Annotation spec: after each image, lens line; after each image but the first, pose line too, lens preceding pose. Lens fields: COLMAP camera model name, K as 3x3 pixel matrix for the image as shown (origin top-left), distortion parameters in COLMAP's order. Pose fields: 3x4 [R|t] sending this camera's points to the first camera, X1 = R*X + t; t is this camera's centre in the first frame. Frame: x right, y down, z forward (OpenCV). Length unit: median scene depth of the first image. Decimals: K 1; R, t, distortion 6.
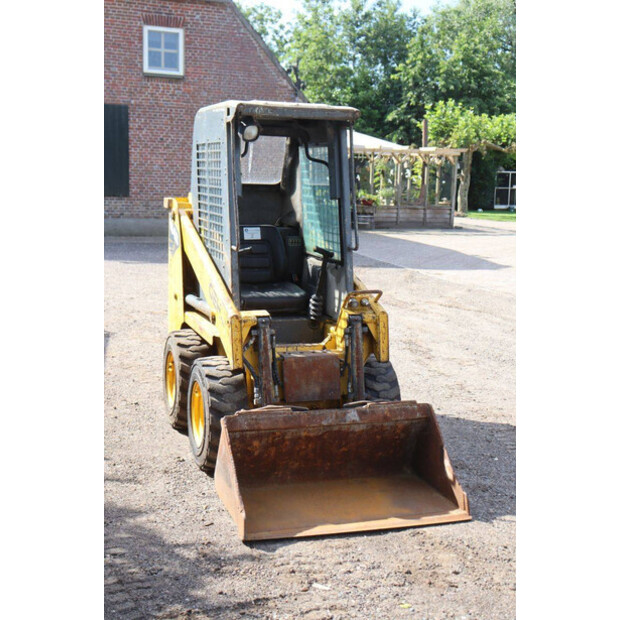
lens RADIAL K [[825.4, 0, 323.0], [0, 825.4, 309.5], [0, 0, 1]] dist [0.065460, 0.000000]
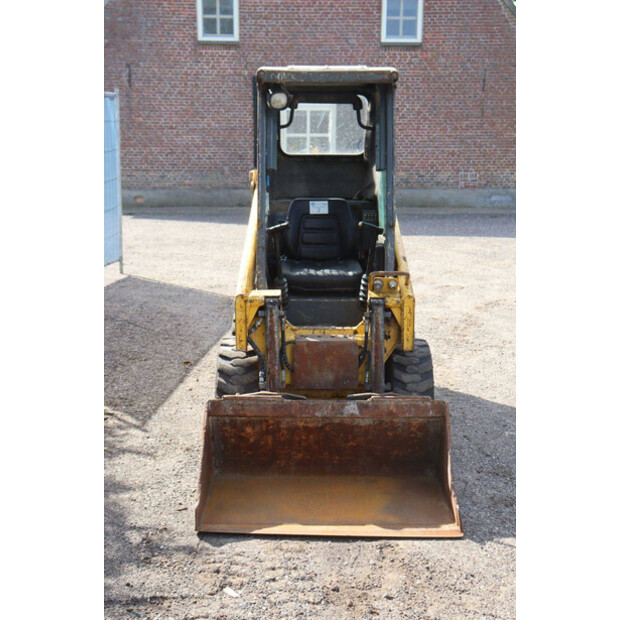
lens RADIAL K [[825.4, 0, 343.8], [0, 825.4, 311.8], [0, 0, 1]] dist [0.065460, 0.000000]
pose [[0.950543, 0.042030, -0.307737, 0.297171], [-0.029939, 0.998587, 0.043908, -0.018270], [0.309147, -0.032524, 0.950458, 0.126096]]
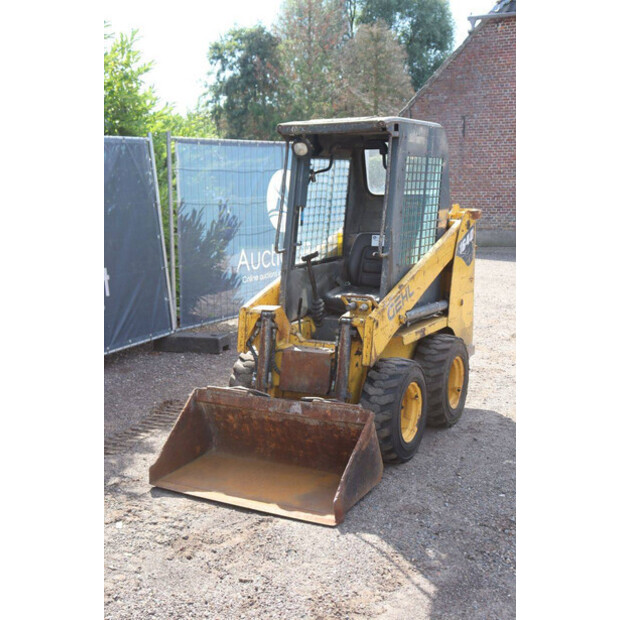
lens RADIAL K [[825.4, 0, 349.4], [0, 825.4, 311.6], [0, 0, 1]] dist [0.065460, 0.000000]
pose [[0.692647, 0.075131, -0.717353, 0.822111], [-0.087293, 0.995981, 0.020026, -0.023174], [0.715975, 0.048749, 0.696422, 0.287853]]
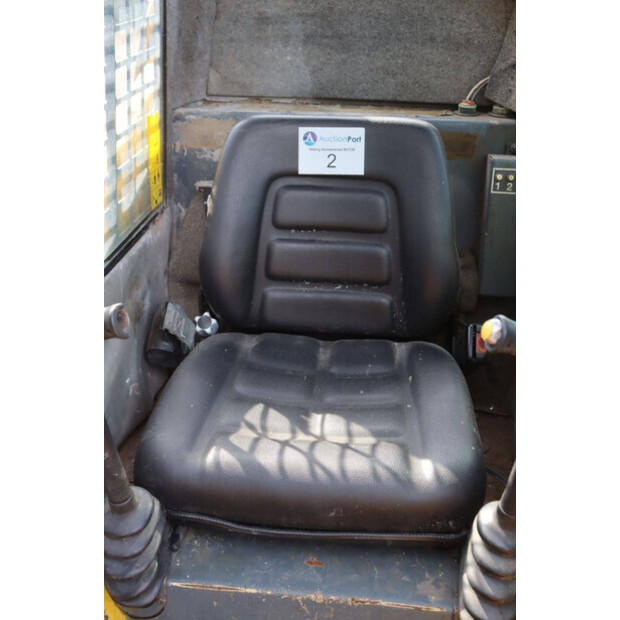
lens RADIAL K [[825.4, 0, 310.5], [0, 825.4, 311.7], [0, 0, 1]] dist [0.065460, 0.000000]
pose [[0.890375, 0.167848, -0.423155, 0.034707], [-0.055571, 0.962667, 0.264922, -0.139410], [0.451824, -0.212365, 0.866462, 0.943491]]
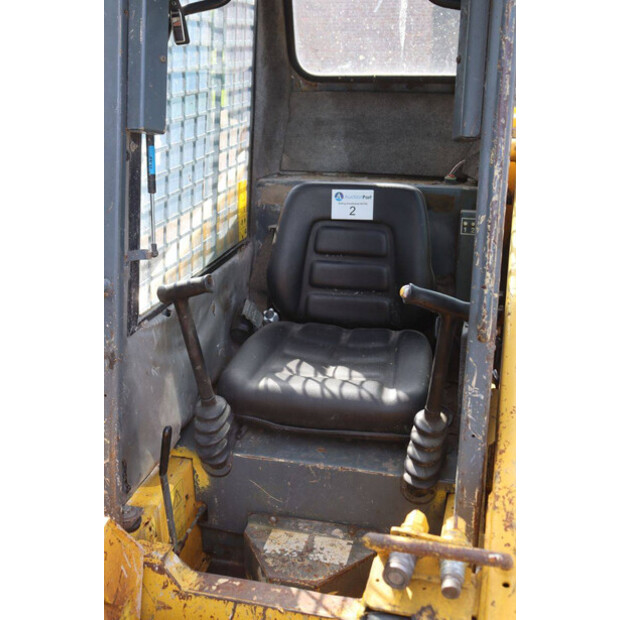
lens RADIAL K [[765.3, 0, 310.5], [0, 765.3, 313.8], [0, 0, 1]] dist [0.025770, 0.000000]
pose [[0.822374, 0.156311, -0.547054, 0.140502], [-0.059132, 0.979794, 0.191067, -0.137039], [0.565866, -0.124780, 0.815000, 0.836070]]
